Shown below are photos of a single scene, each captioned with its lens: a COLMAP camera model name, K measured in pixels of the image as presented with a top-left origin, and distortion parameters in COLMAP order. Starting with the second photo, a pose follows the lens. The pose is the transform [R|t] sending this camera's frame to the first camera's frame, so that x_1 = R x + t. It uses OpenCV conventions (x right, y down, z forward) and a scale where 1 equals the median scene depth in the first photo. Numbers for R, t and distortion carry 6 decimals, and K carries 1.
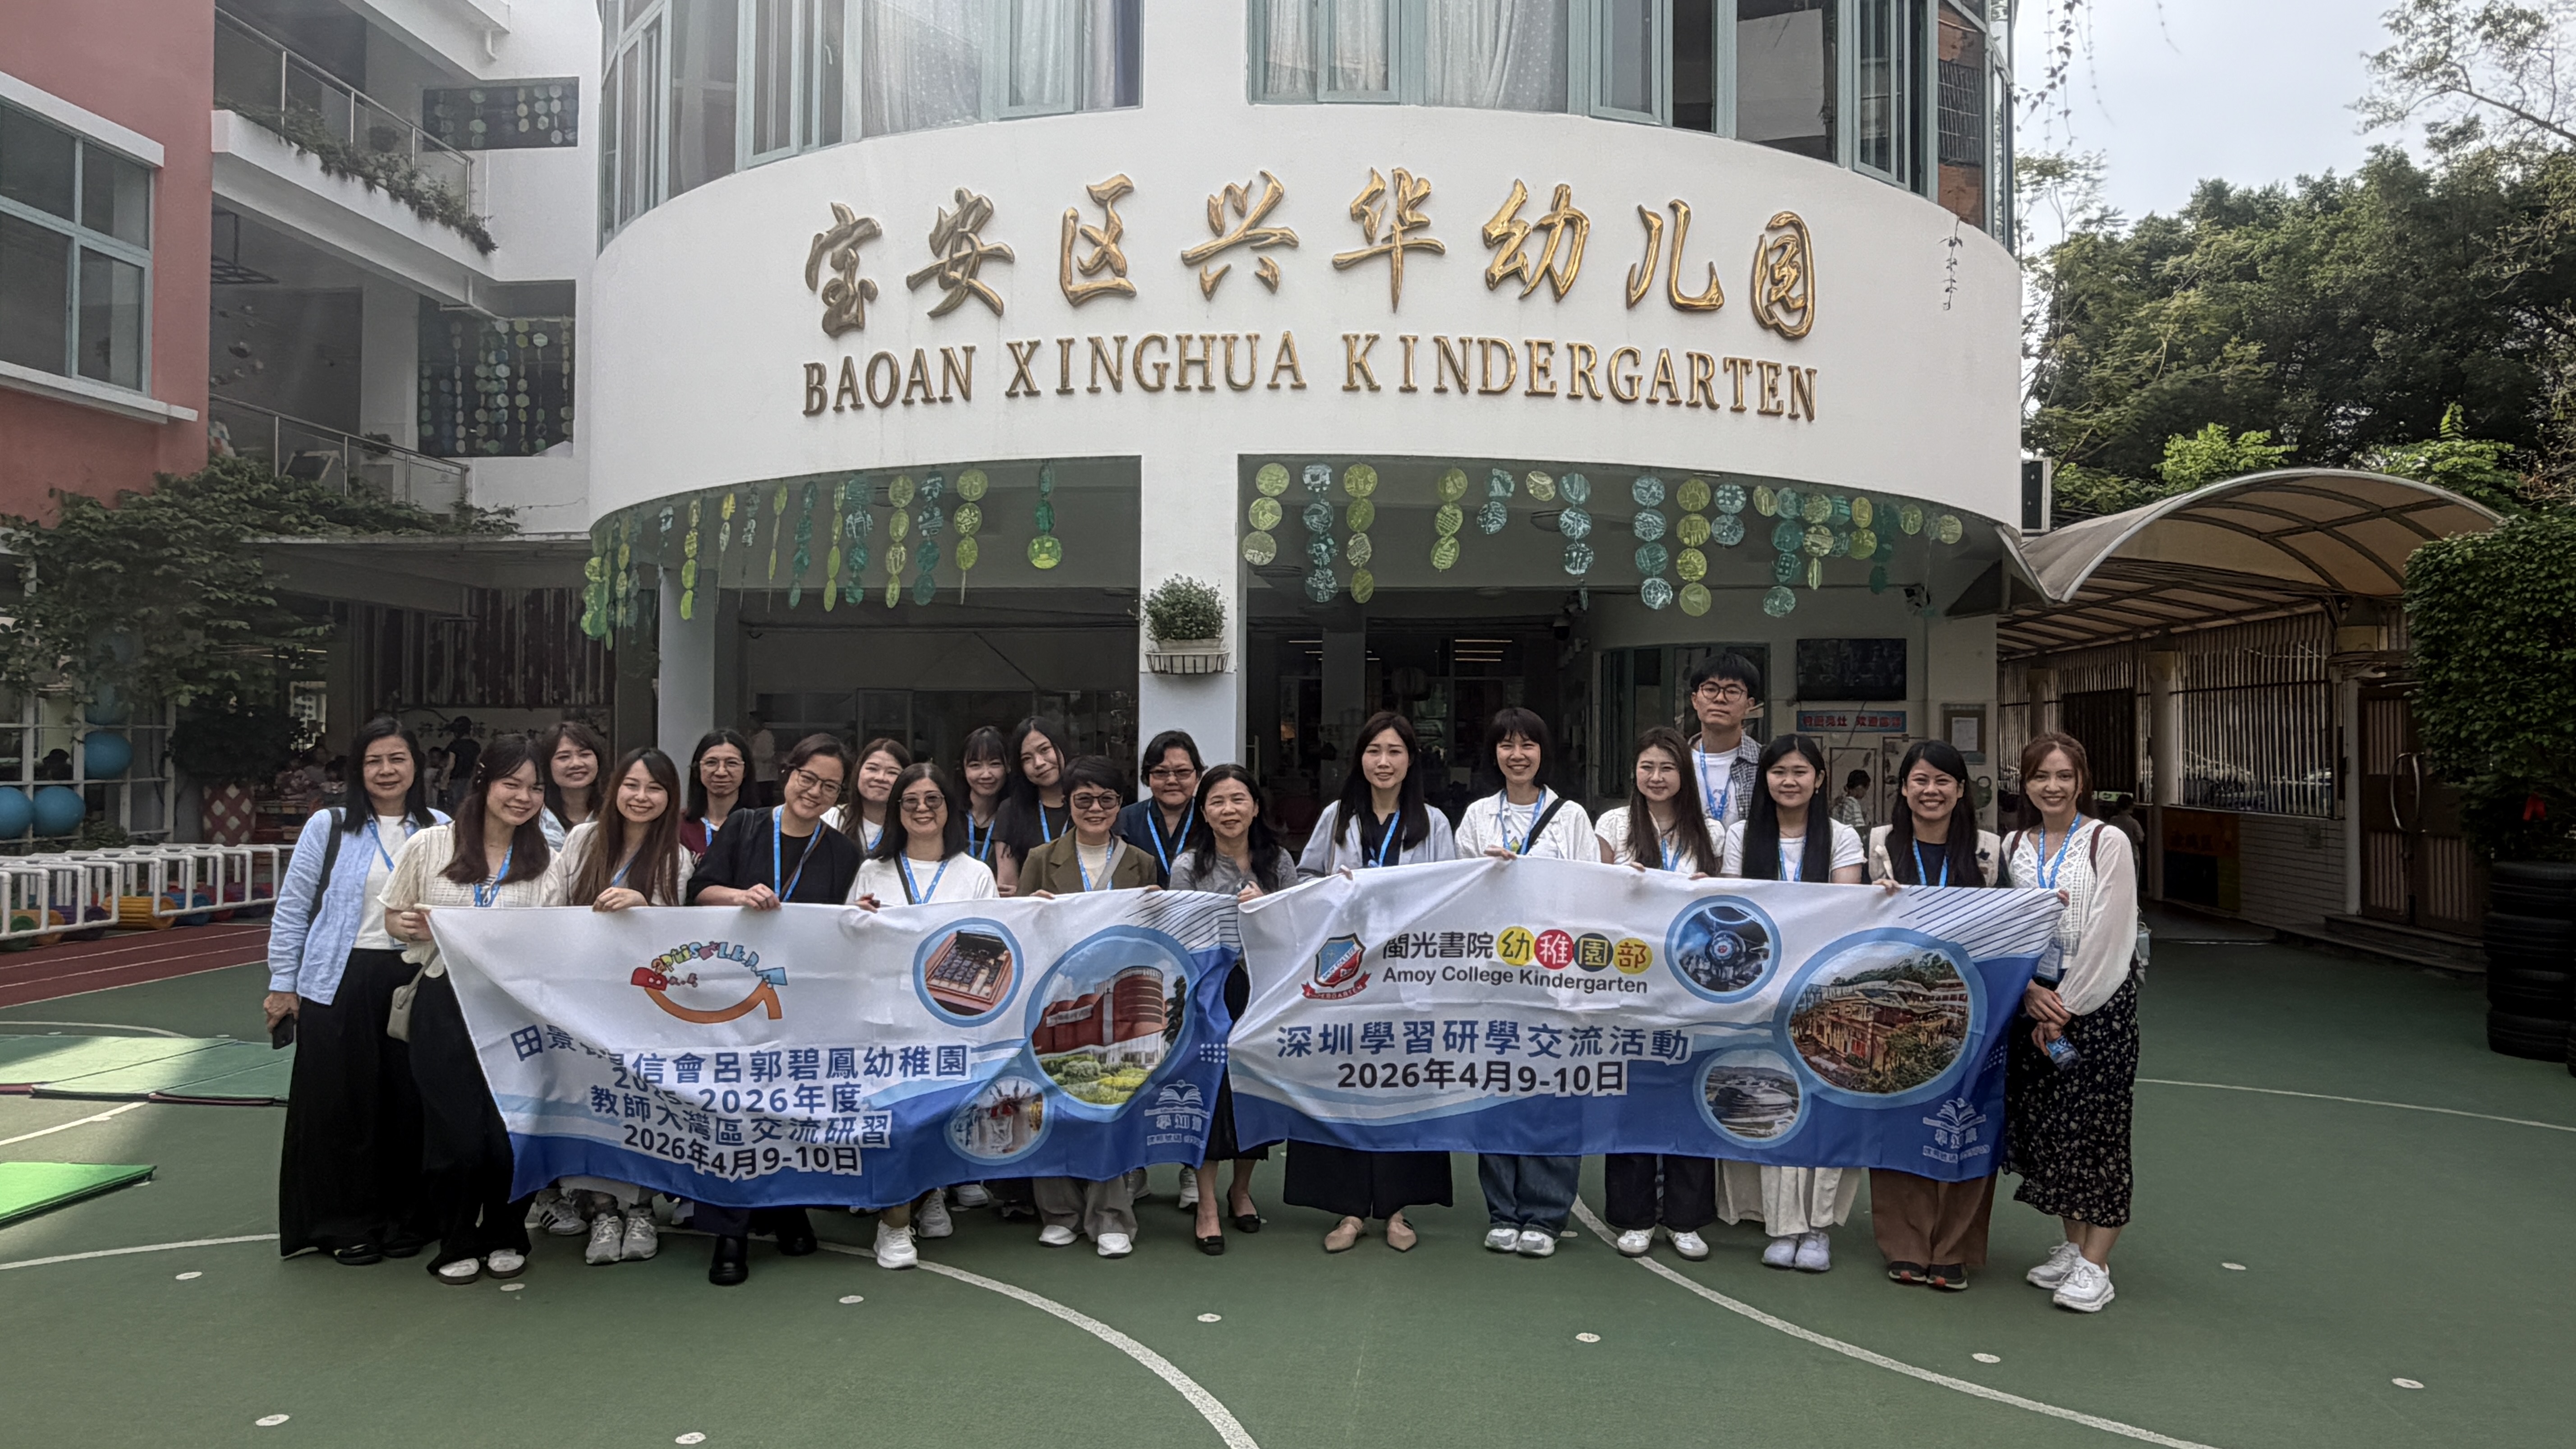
lens RADIAL K [[1681.2, 0, 1284.1], [0, 1681.2, 714.5], [0, 0, 1]] dist [-0.000276, 0.000106]
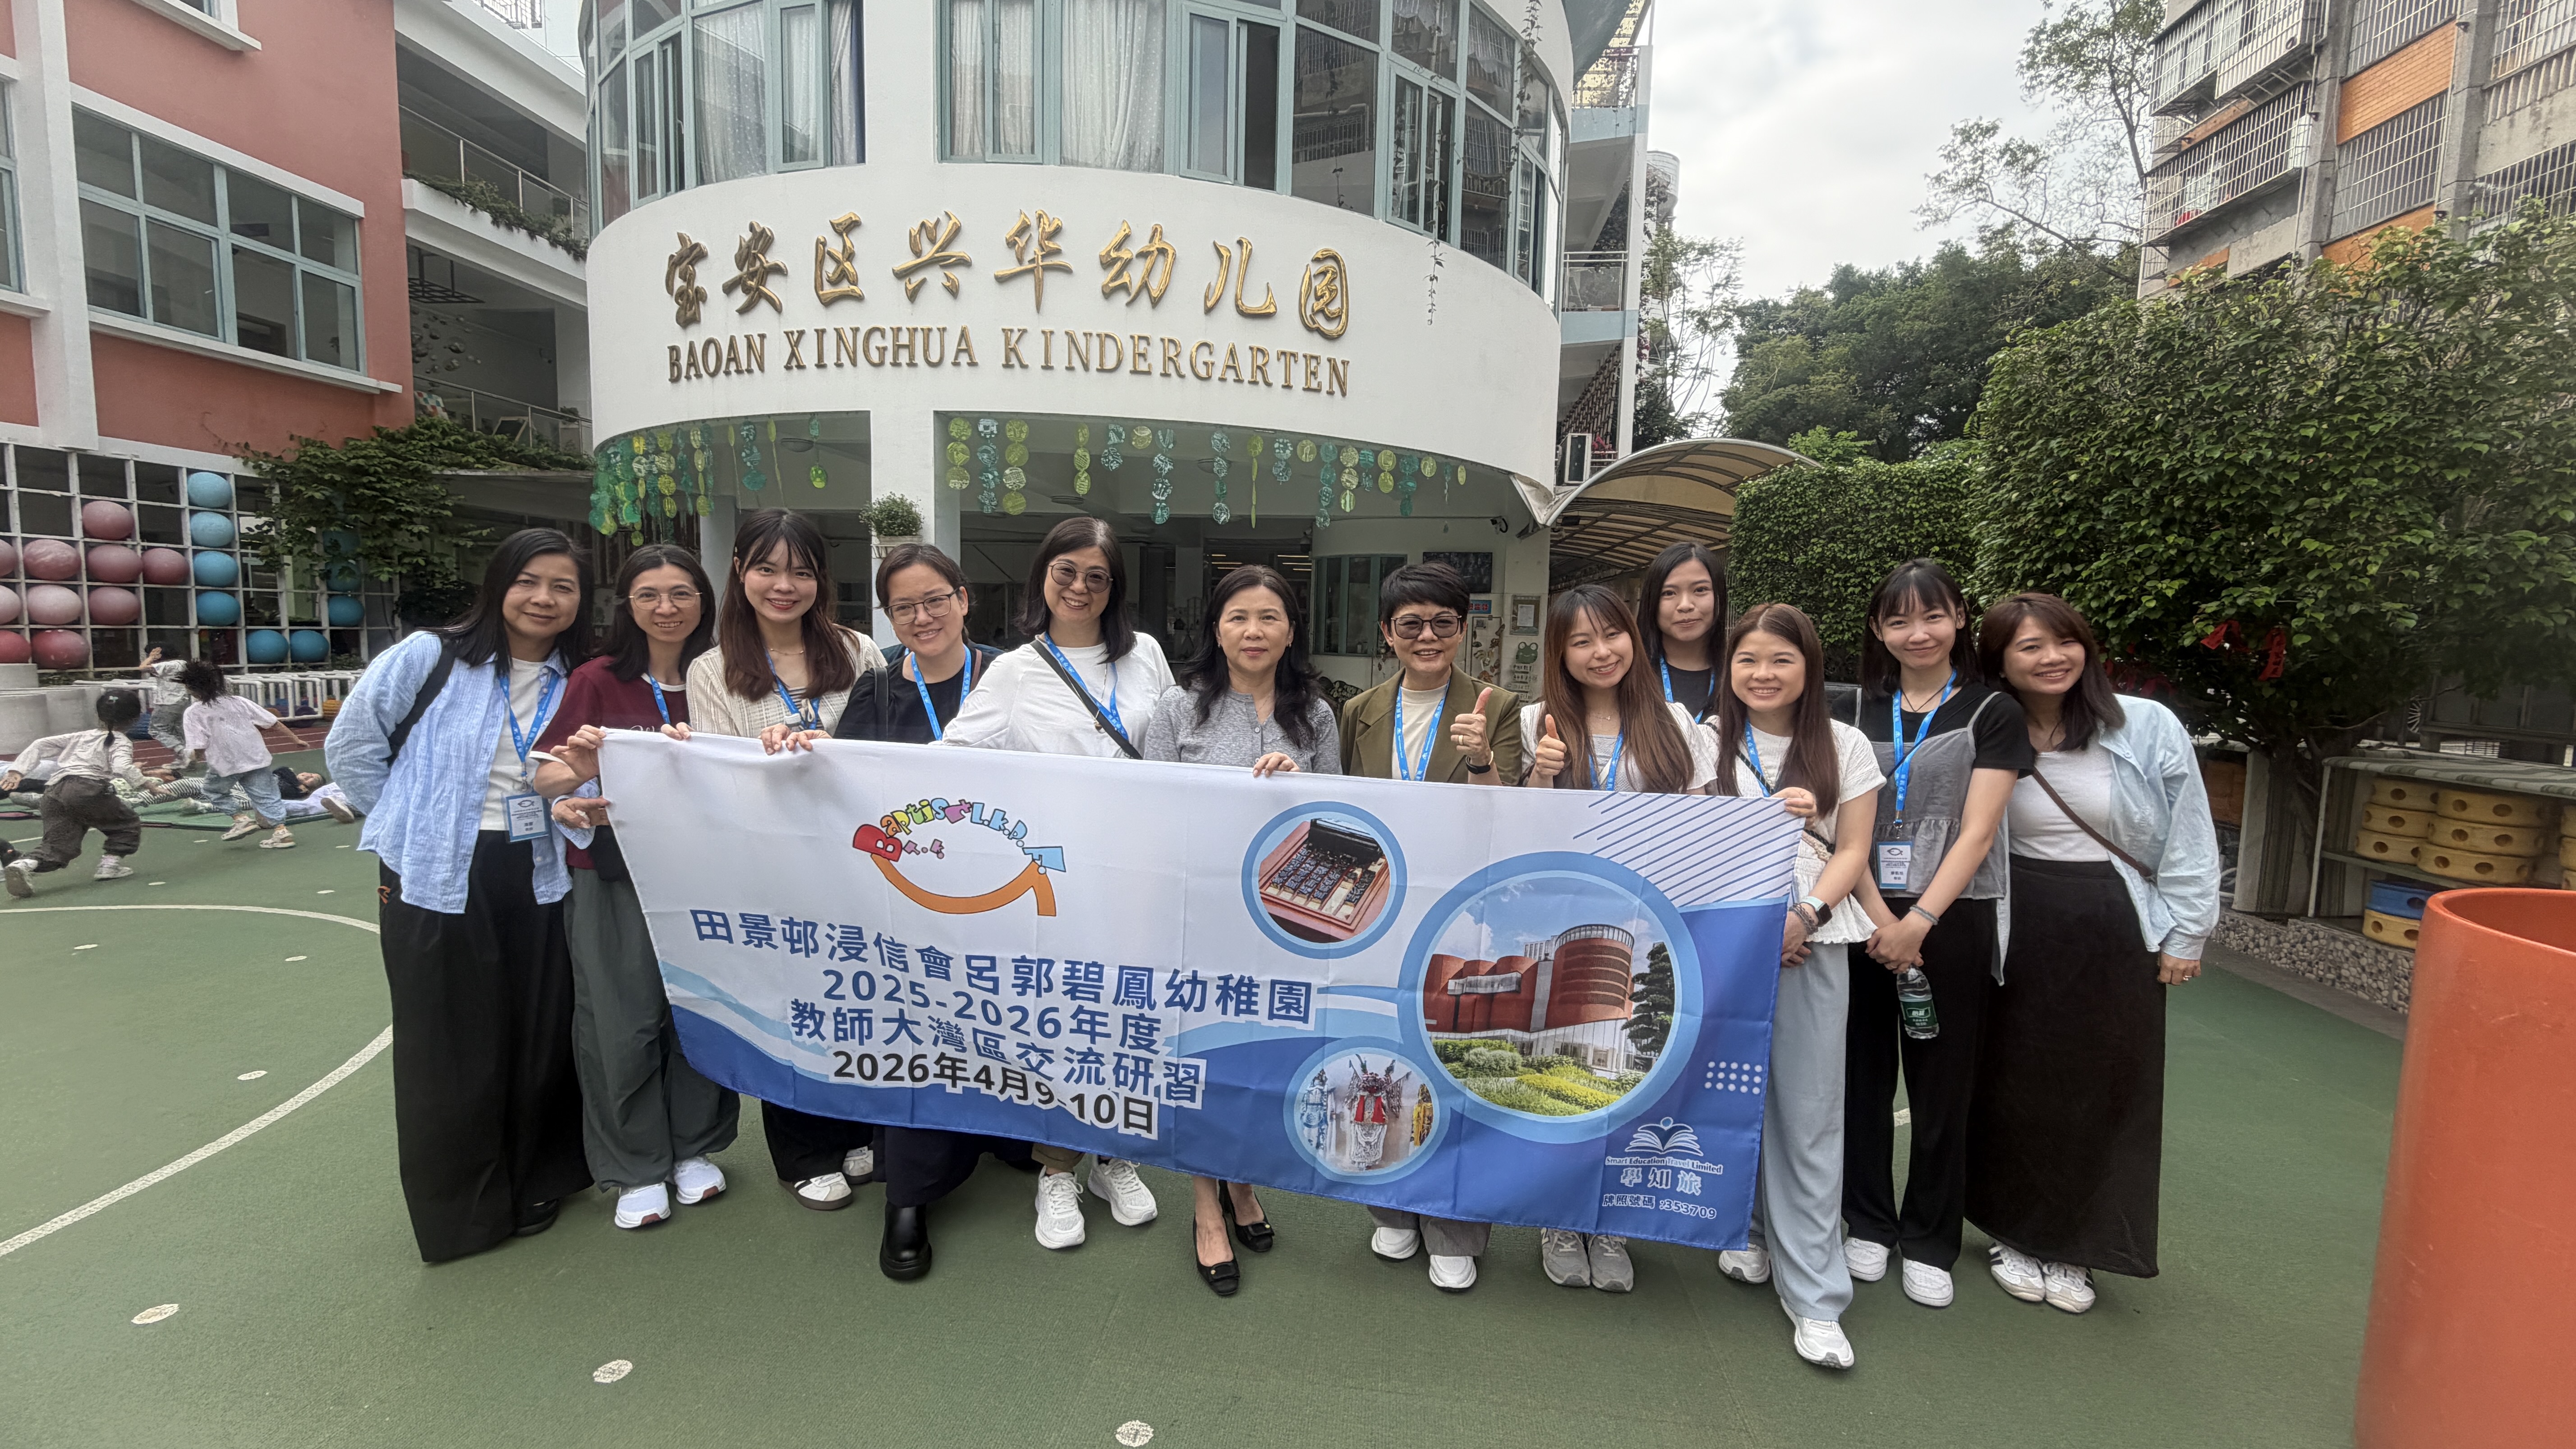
lens RADIAL K [[1033.2, 0, 1289.5], [0, 1033.2, 728.7], [0, 0, 1]] dist [0.001555, -0.001132]
pose [[0.999881, 0.015435, 0.000097, 0.271366], [-0.015343, 0.993173, 0.115640, 0.012496], [0.001689, -0.115628, 0.993291, 0.058026]]
